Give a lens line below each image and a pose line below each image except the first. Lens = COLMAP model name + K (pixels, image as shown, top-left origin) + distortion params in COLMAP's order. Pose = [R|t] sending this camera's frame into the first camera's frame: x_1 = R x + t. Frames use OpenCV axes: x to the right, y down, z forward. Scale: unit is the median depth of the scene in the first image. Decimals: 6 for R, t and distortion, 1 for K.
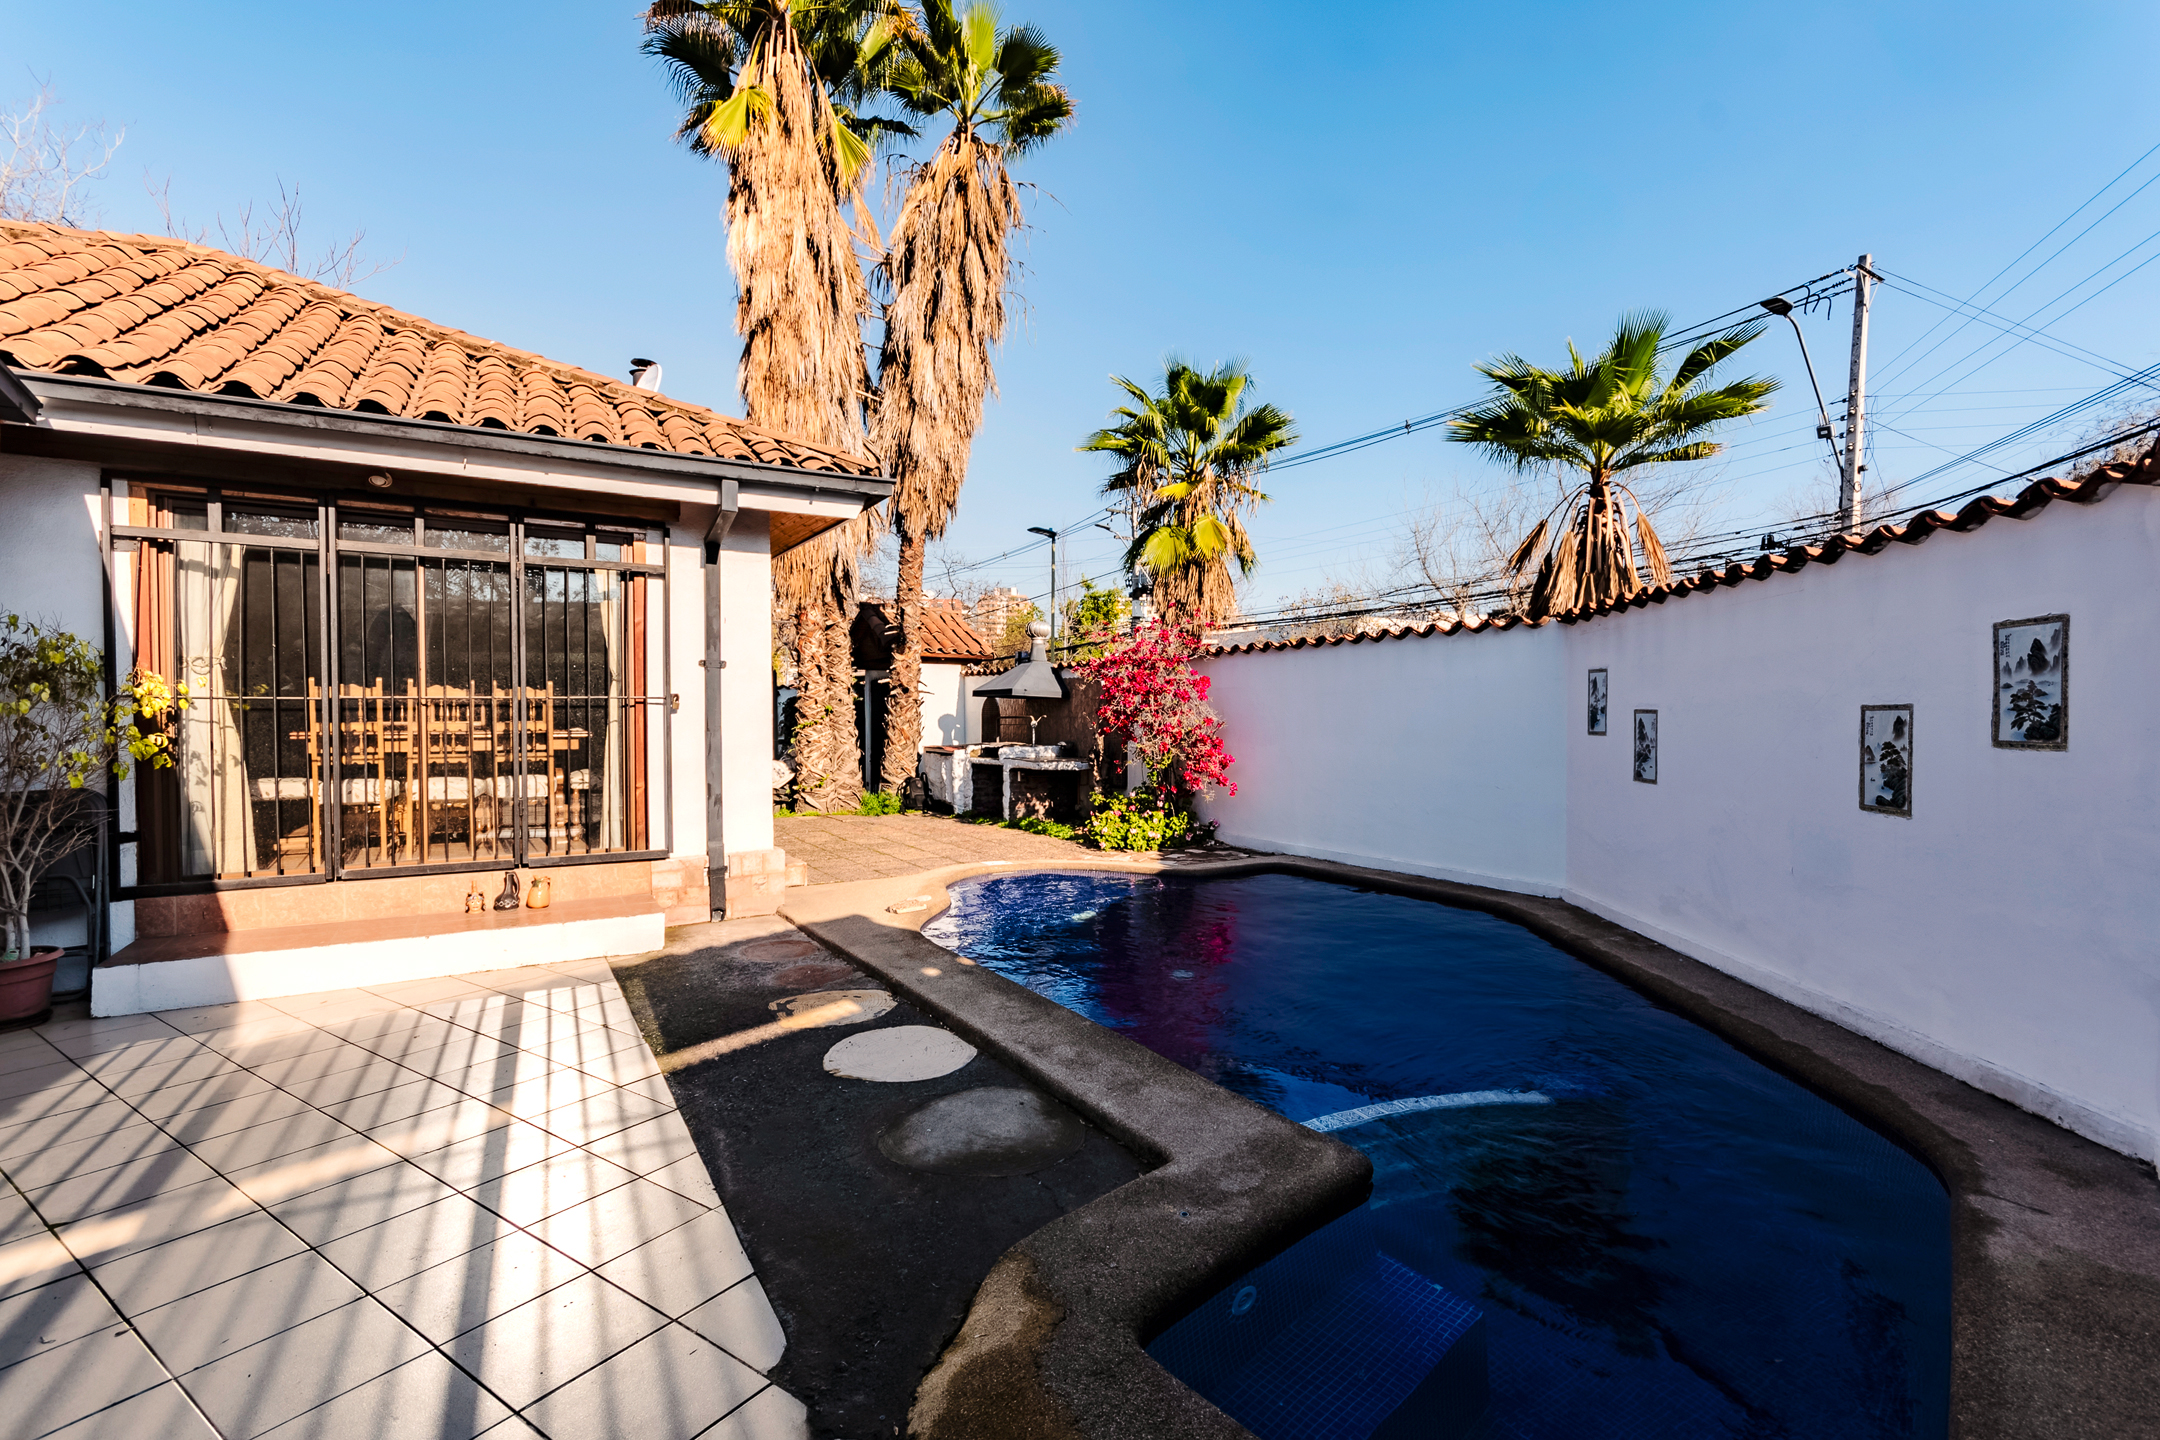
lens RADIAL K [[931.0, 0, 1085.0], [0, 931.0, 722.3], [0, 0, 1]] dist [-0.003002, 0.000020]
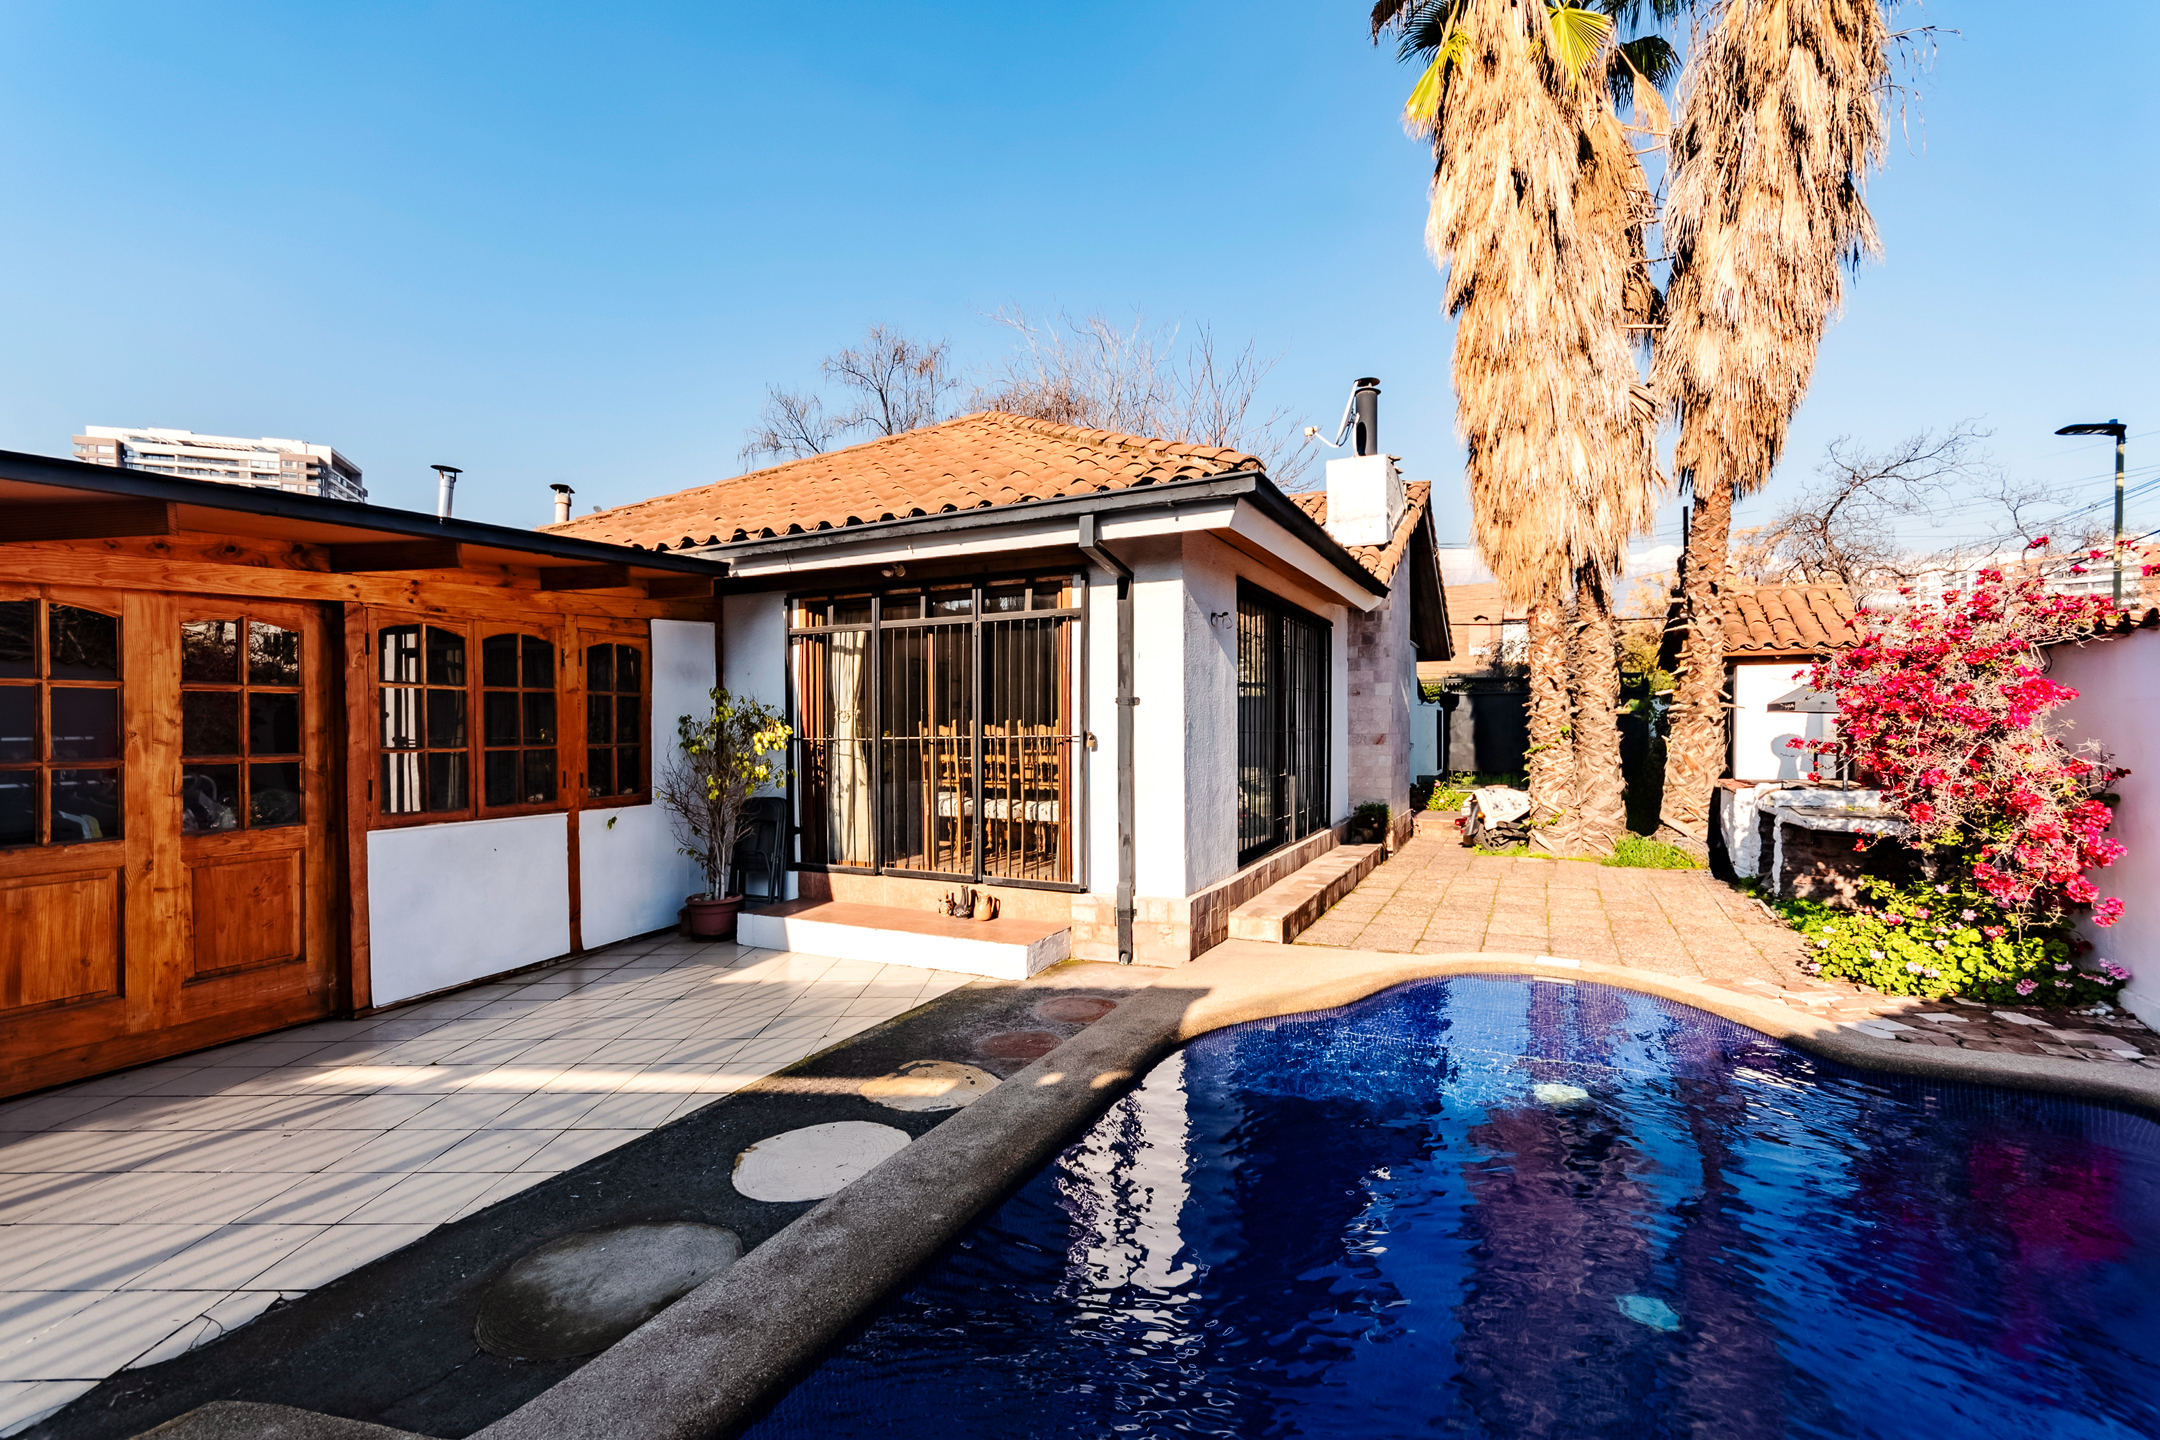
lens RADIAL K [[931.0, 0, 1075.5], [0, 931.0, 733.2], [0, 0, 1]] dist [-0.003002, 0.000020]
pose [[0.540410, 0.000207, -0.841402, 0.428157], [0.001762, 0.999997, 0.001378, -0.032450], [0.841400, -0.002228, 0.540408, 0.456207]]
